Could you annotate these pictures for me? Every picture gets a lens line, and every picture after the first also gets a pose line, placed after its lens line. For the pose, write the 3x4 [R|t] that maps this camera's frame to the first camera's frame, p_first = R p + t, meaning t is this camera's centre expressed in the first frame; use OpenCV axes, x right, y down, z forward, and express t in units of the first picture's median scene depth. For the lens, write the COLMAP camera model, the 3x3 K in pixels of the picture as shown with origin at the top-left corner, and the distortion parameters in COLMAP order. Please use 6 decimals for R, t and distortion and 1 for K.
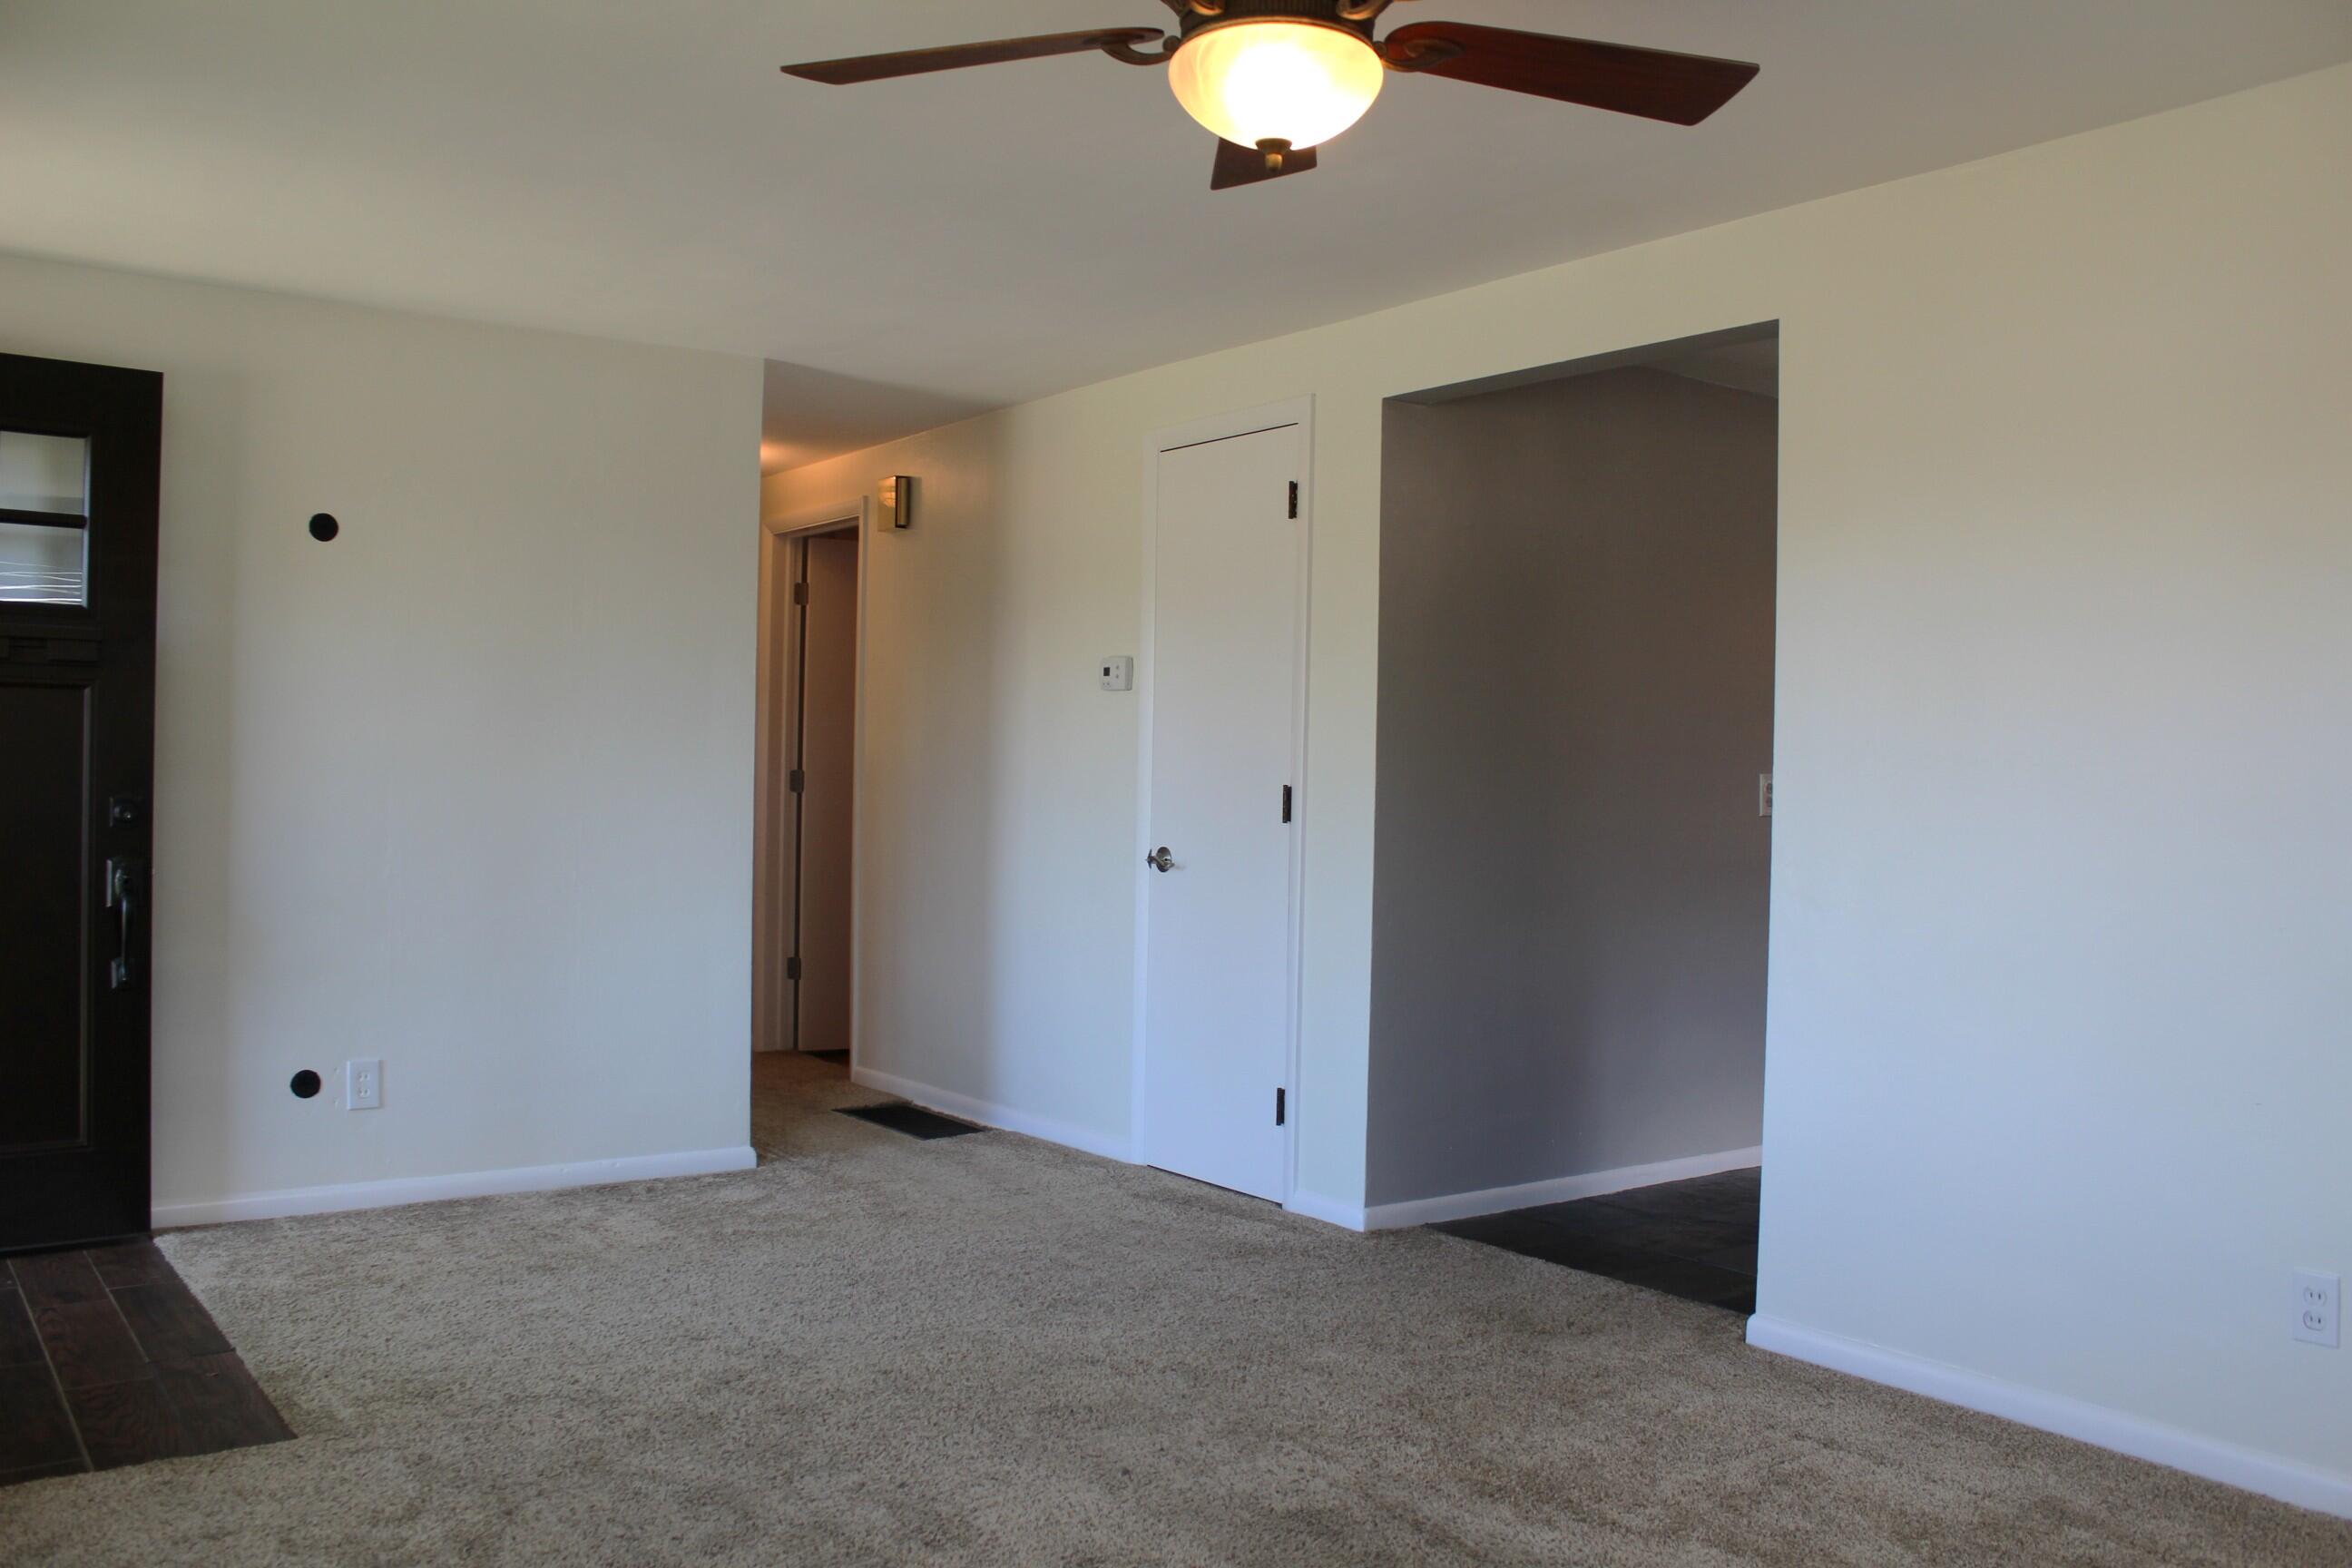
lens RADIAL K [[1950.0, 0, 1176.0], [0, 1950.0, 784.0], [0, 0, 1]] dist [-0.171090, 0.156301]
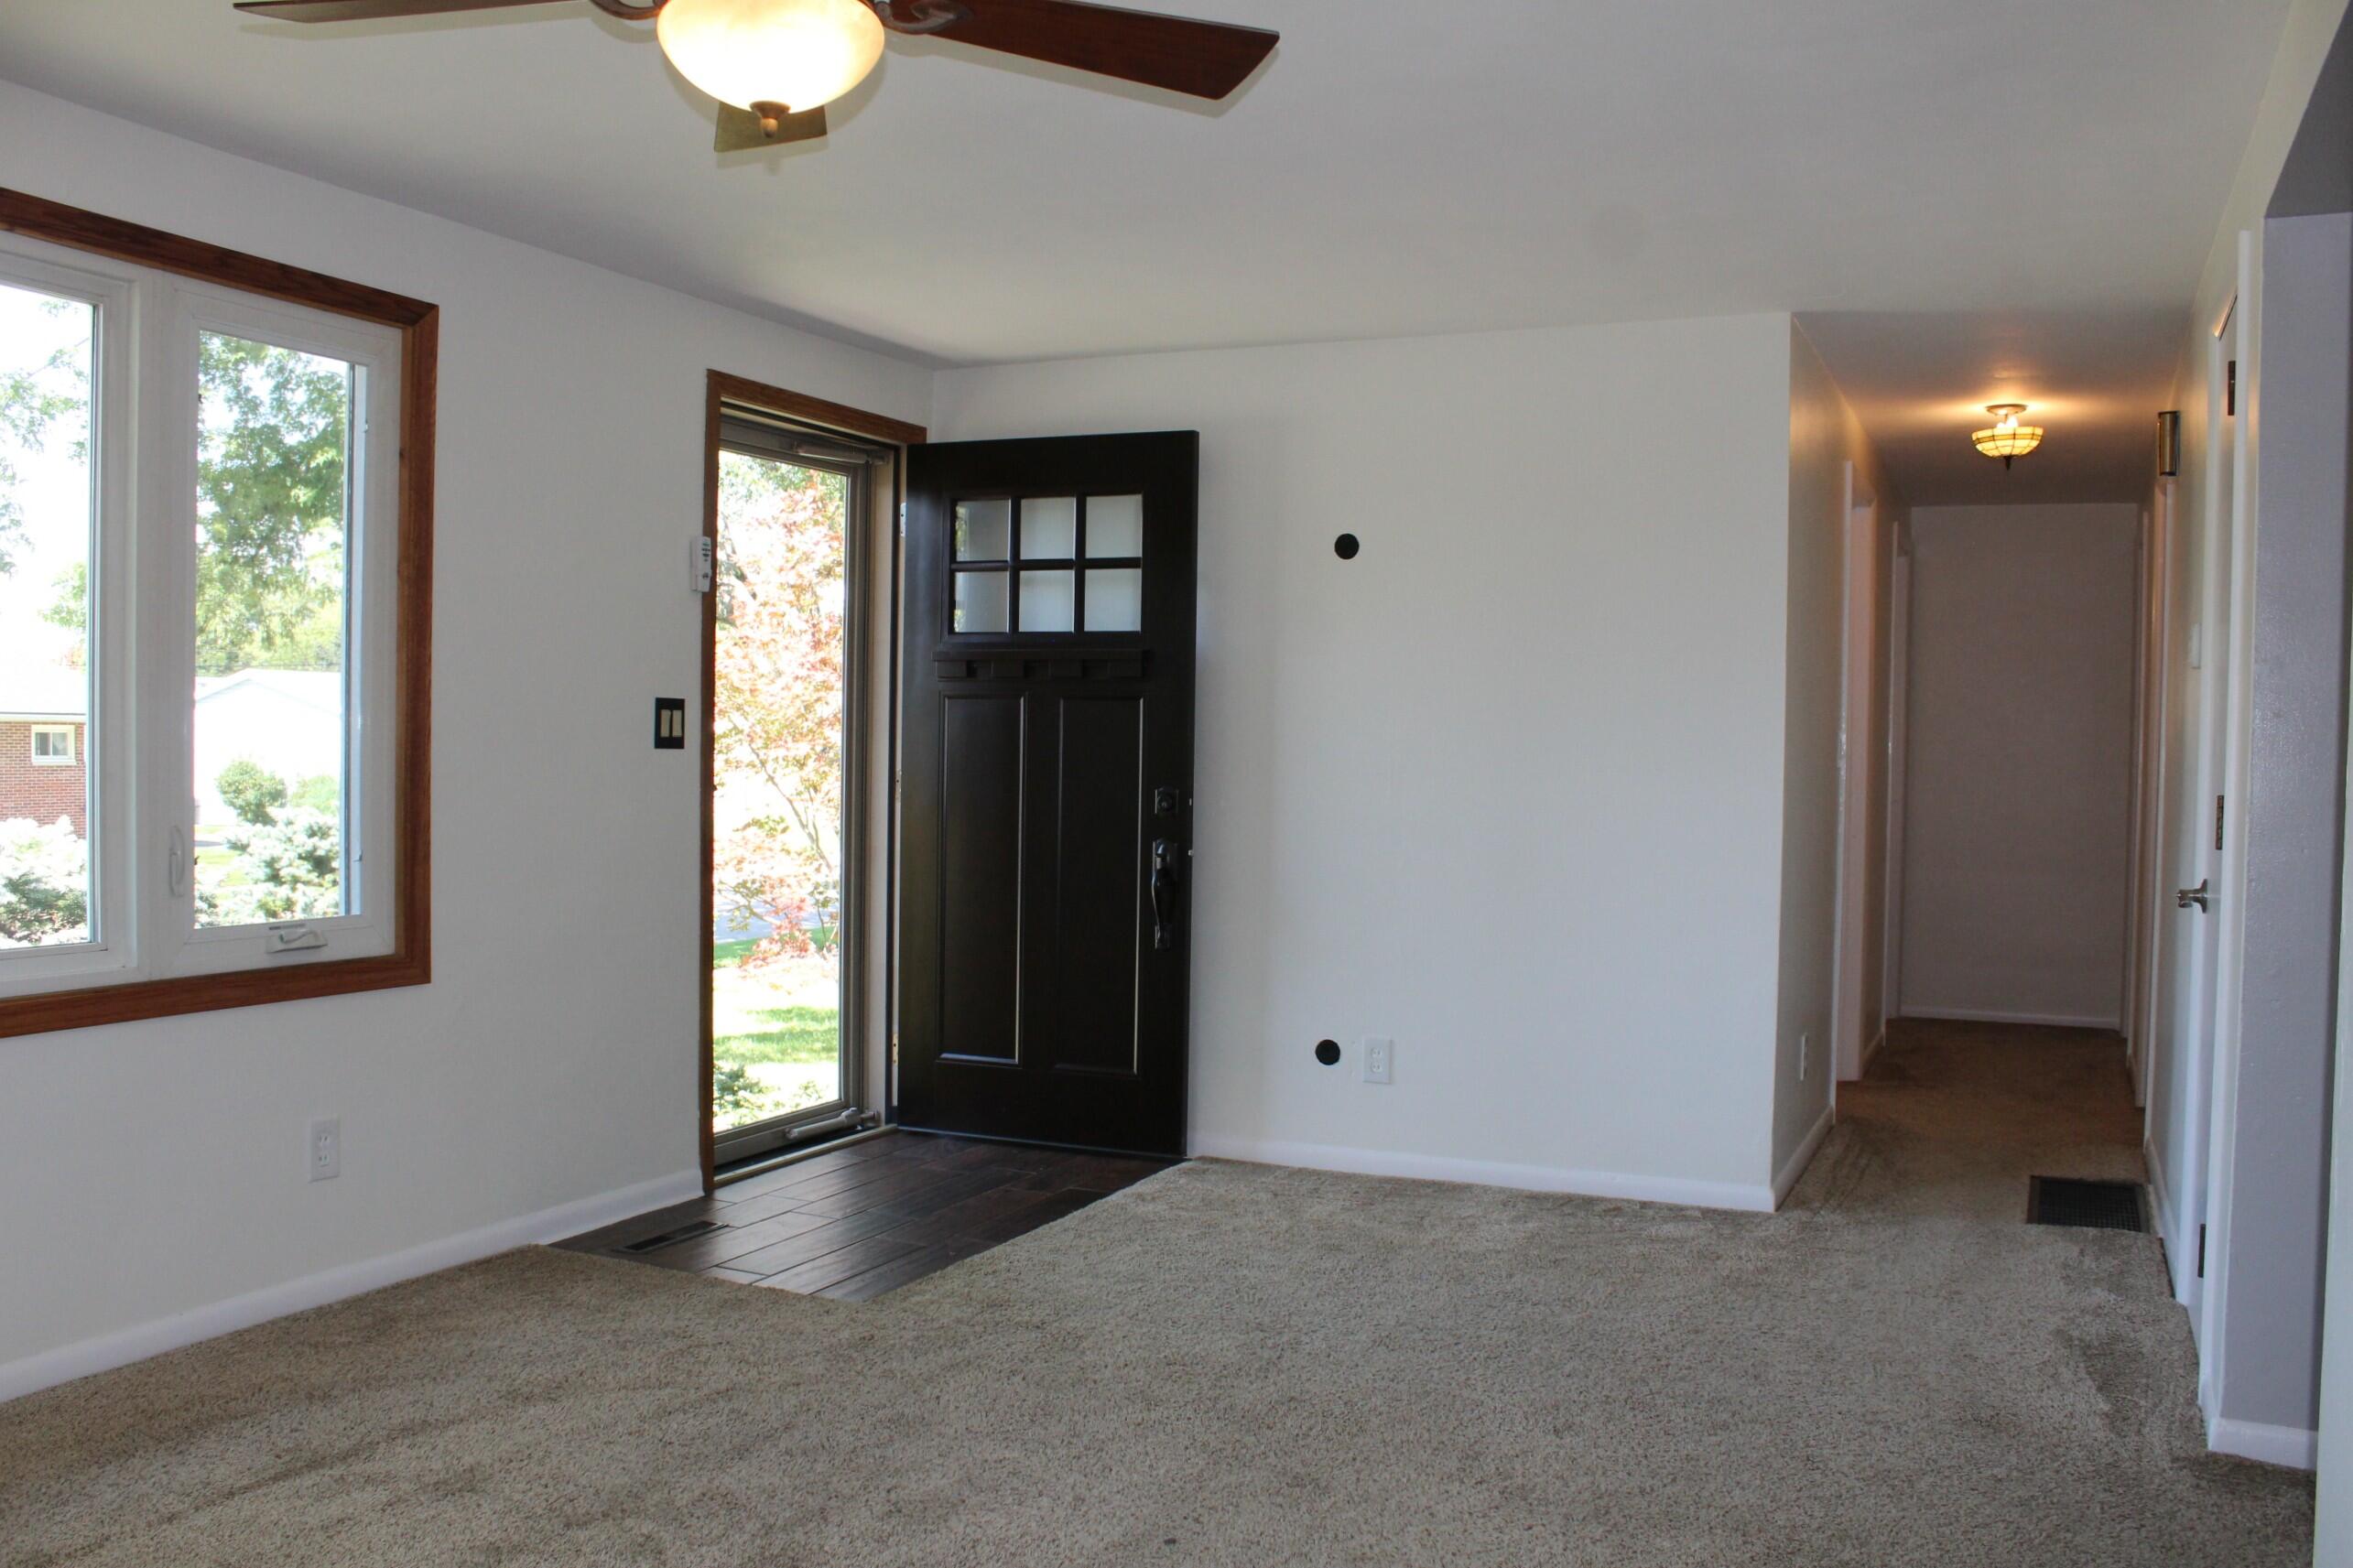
lens RADIAL K [[1950.6, 0, 1176.5], [0, 1950.6, 784.0], [0, 0, 1]] dist [-0.171090, 0.156301]
pose [[0.529050, 0.019023, -0.848377, 0.509298], [-0.023387, 0.999696, 0.007832, -0.006328], [0.848268, 0.015698, 0.529334, 0.354230]]
